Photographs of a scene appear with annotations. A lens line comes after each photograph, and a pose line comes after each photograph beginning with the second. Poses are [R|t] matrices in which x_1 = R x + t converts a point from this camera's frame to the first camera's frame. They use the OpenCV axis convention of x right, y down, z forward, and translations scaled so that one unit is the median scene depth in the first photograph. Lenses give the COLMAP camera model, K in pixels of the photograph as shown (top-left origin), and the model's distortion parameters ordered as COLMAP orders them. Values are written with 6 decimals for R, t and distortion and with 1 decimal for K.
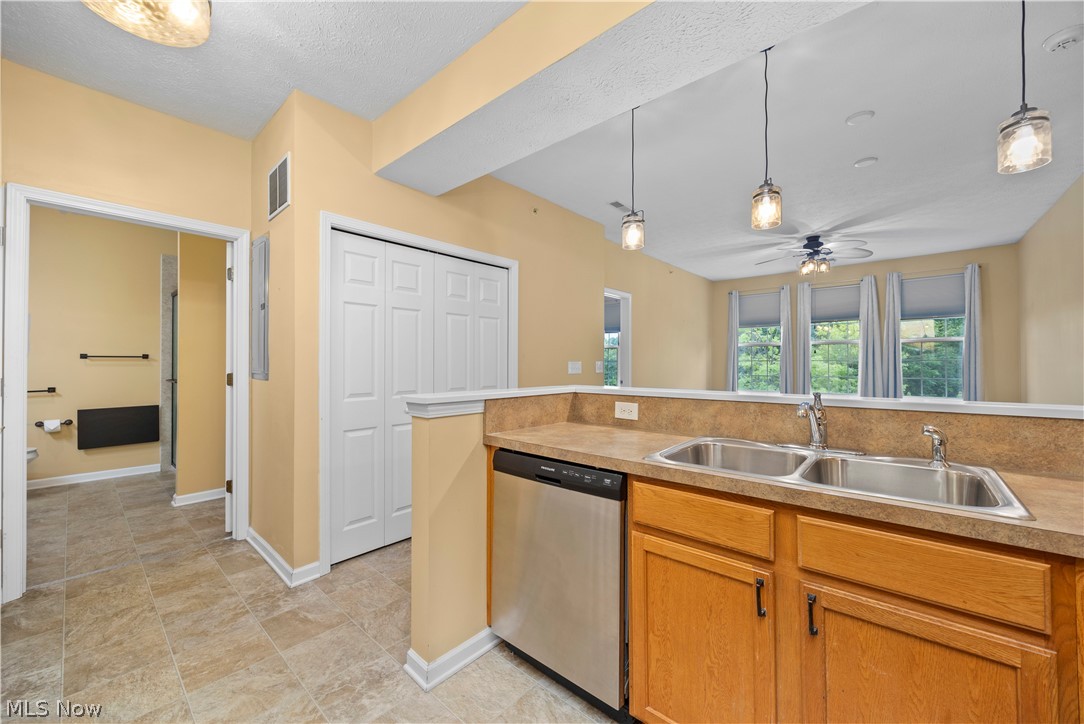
lens RADIAL K [[415.9, 0, 542.0], [0, 415.9, 362.0], [0, 0, 1]] dist [-0.001096, -0.000097]
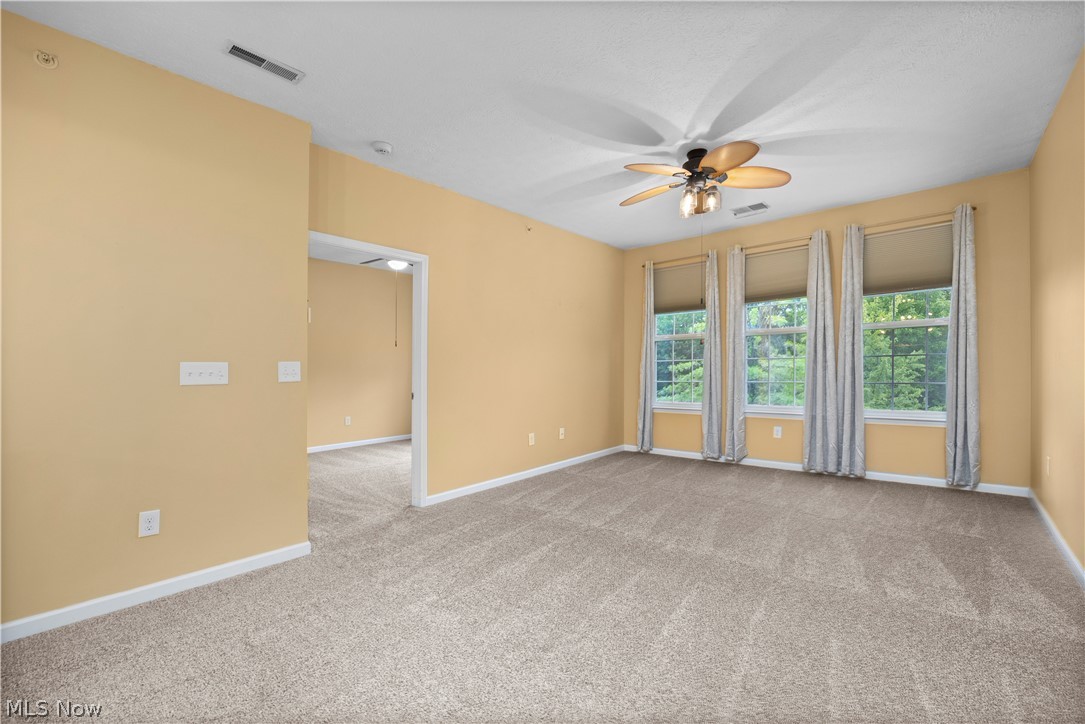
lens RADIAL K [[460.0, 0, 545.1], [0, 460.0, 365.5], [0, 0, 1]] dist [-0.002728, -0.000002]
pose [[0.999735, -0.012727, 0.019175, 0.478222], [0.012845, 0.999899, -0.006052, 0.012715], [-0.019096, 0.006297, 0.999798, 0.388229]]
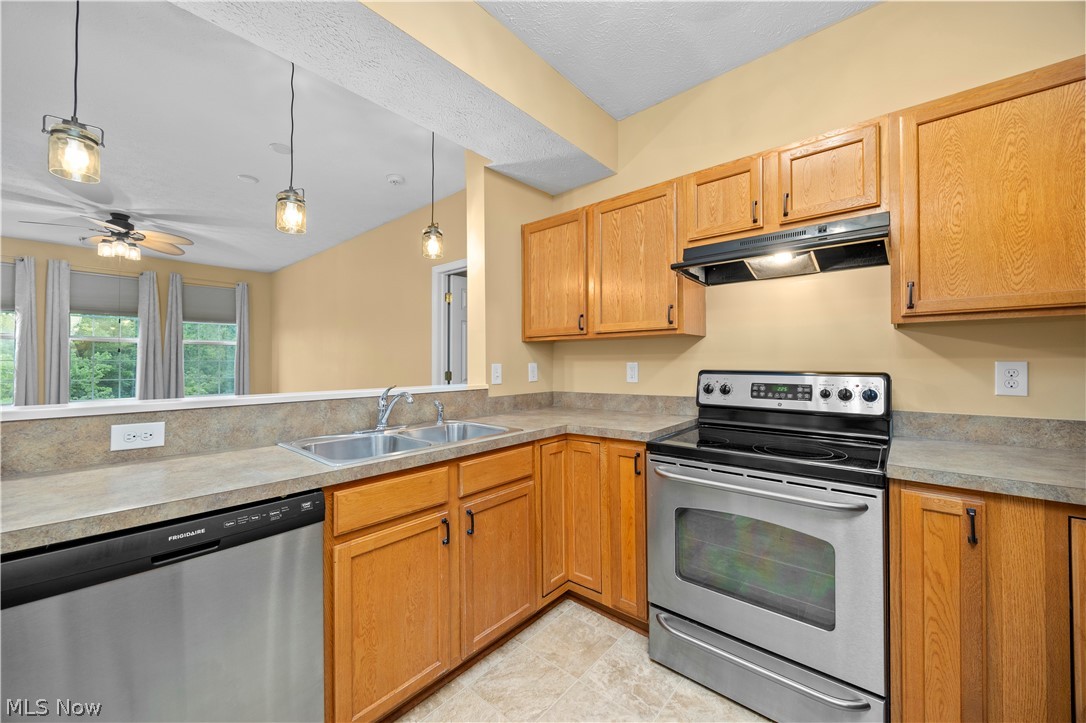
lens RADIAL K [[409.2, 0, 543.0], [0, 409.2, 361.5], [0, 0, 1]] dist [-0.003004, -0.000278]
pose [[-0.008151, 0.006024, 0.999949, -0.210185], [-0.003334, 0.999976, -0.006052, 0.000336], [-0.999961, -0.003384, -0.008131, 0.166919]]
